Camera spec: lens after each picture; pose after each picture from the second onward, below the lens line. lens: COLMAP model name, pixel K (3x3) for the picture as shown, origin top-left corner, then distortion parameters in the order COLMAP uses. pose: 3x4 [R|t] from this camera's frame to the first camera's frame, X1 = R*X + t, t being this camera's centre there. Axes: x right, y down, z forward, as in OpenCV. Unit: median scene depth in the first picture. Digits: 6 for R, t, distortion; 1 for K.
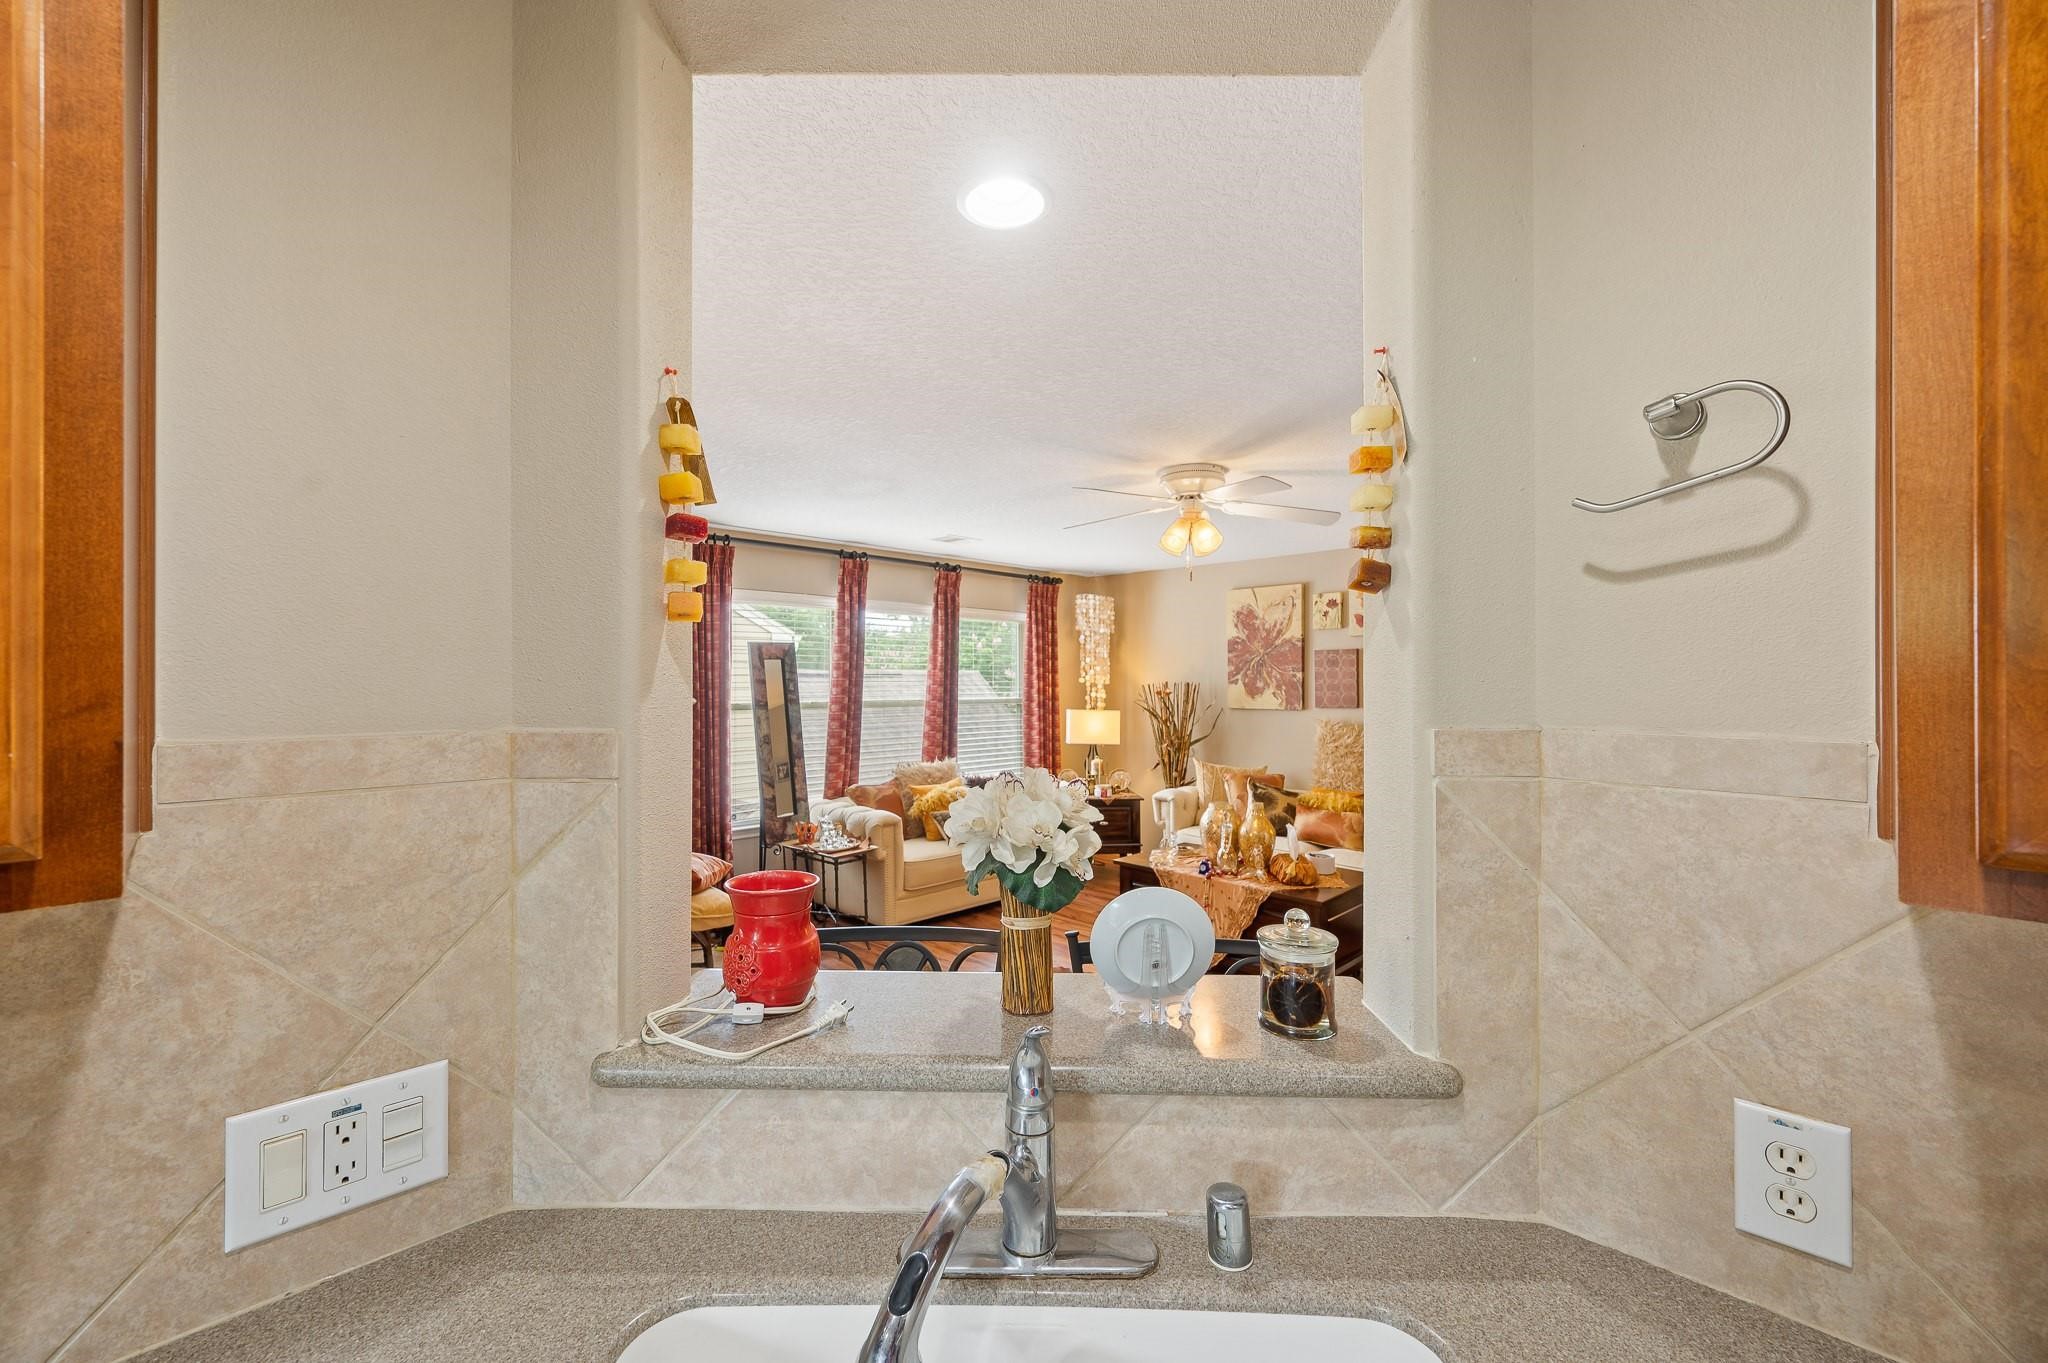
lens RADIAL K [[812.8, 0, 1018.1], [0, 812.8, 689.2], [0, 0, 1]] dist [-0.003969, -0.000396]
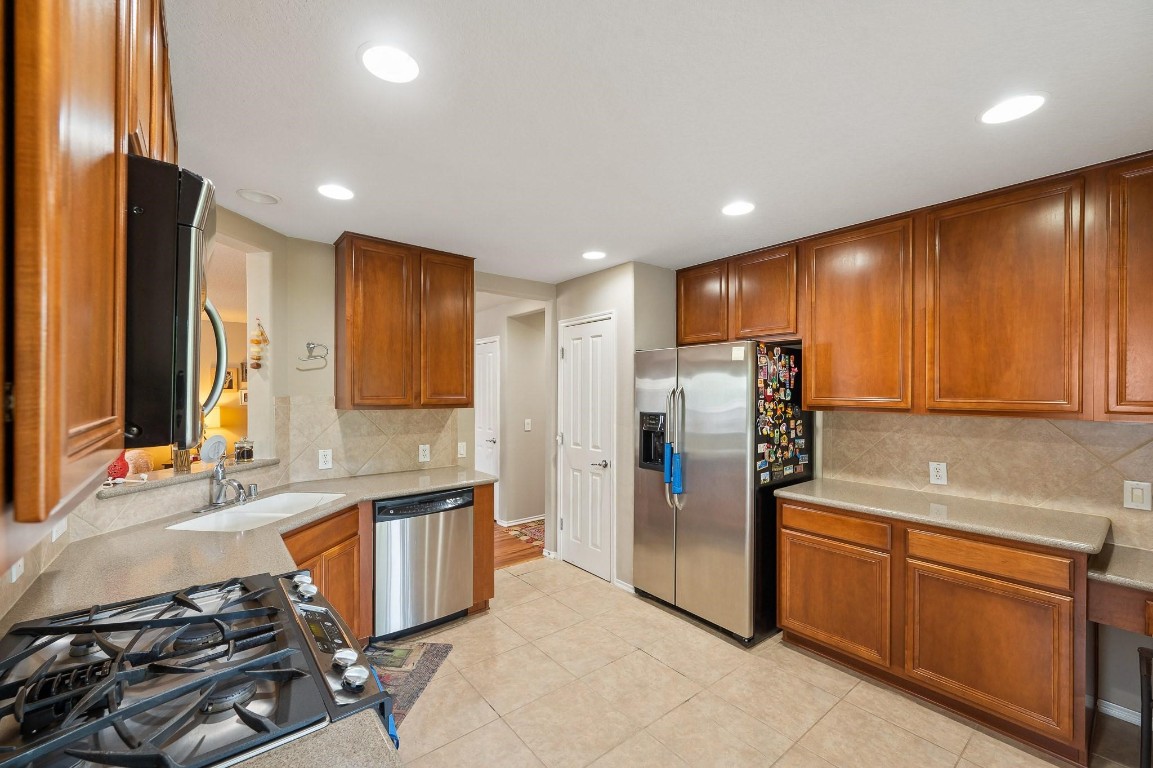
lens RADIAL K [[472.2, 0, 578.8], [0, 472.2, 389.9], [0, 0, 1]] dist [0.000824, 0.000111]
pose [[0.086943, 0.005314, 0.996199, -2.759821], [-0.001316, 0.999986, -0.005219, 0.021073], [-0.996212, -0.000857, 0.086948, -1.451988]]
